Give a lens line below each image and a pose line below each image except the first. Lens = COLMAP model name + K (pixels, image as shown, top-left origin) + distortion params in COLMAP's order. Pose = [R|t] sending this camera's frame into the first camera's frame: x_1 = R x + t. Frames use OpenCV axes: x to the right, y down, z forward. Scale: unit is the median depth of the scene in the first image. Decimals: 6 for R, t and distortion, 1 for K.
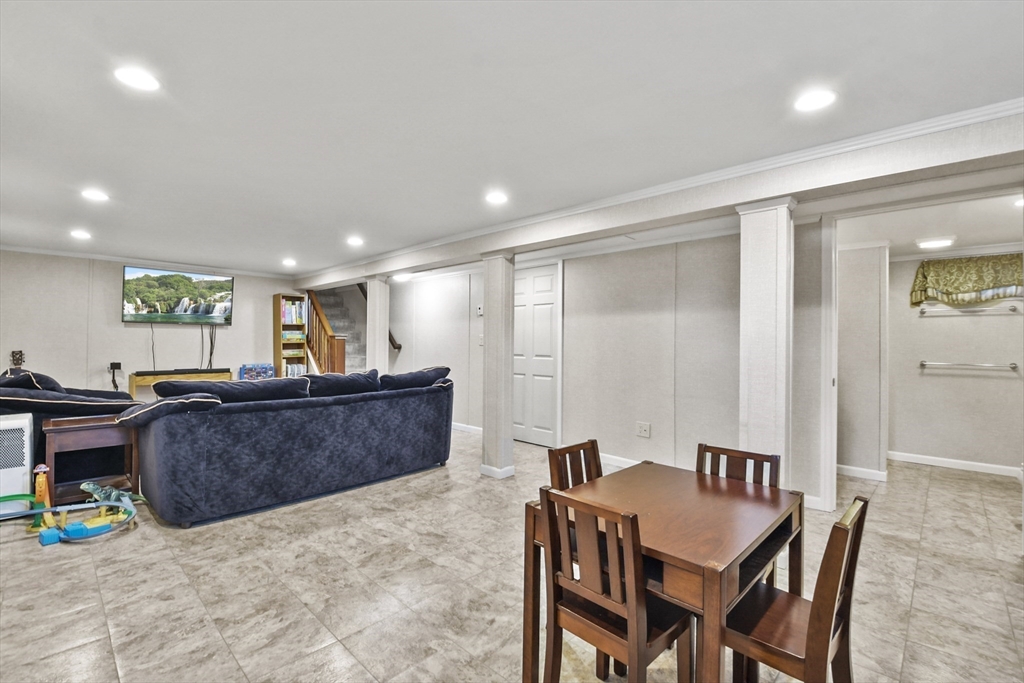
lens RADIAL K [[446.1, 0, 510.1], [0, 446.1, 337.9], [0, 0, 1]] dist [0.026657, -0.020317]
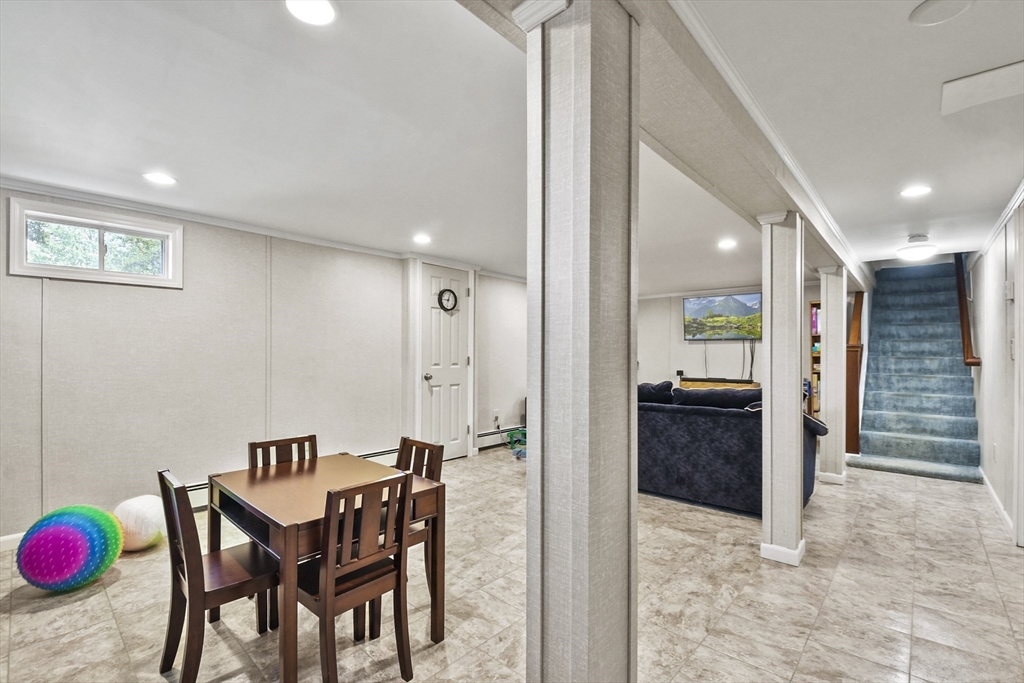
lens RADIAL K [[447.1, 0, 502.5], [0, 447.1, 351.4], [0, 0, 1]] dist [0.023255, -0.020719]
pose [[0.023429, -0.011798, -0.999656, 0.651517], [0.005878, 0.999915, -0.011663, 0.014403], [0.999708, -0.005603, 0.023497, 0.604743]]
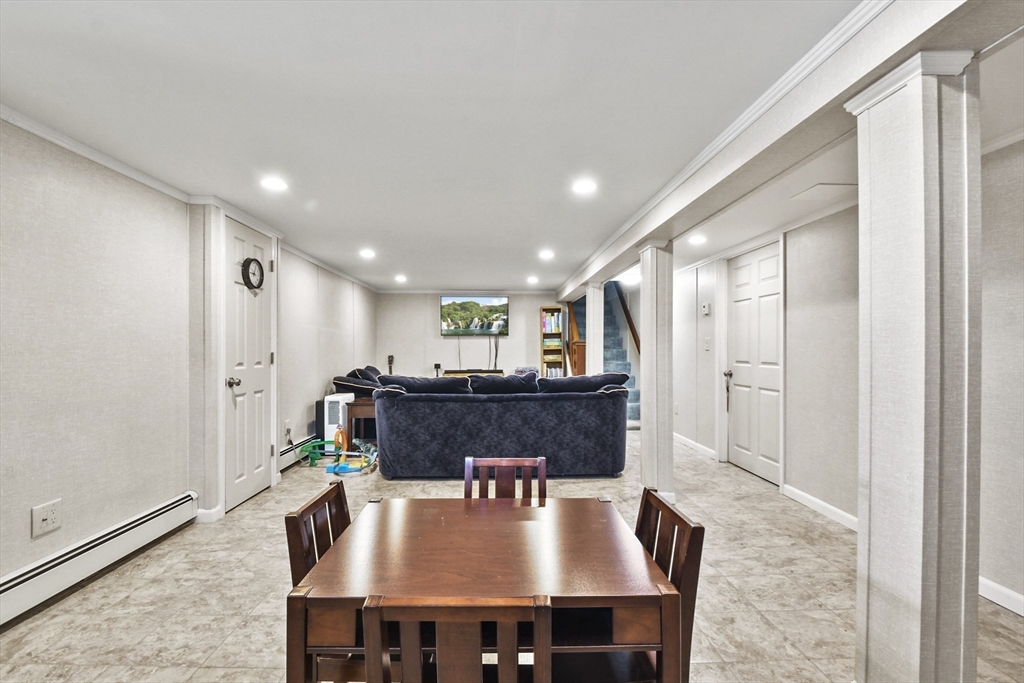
lens RADIAL K [[441.8, 0, 509.2], [0, 441.8, 346.4], [0, 0, 1]] dist [0.023438, -0.022103]
pose [[0.717722, -0.012502, -0.696218, 0.386137], [0.013605, 0.999900, -0.003929, 0.011339], [0.696197, -0.006652, 0.717820, 0.198262]]
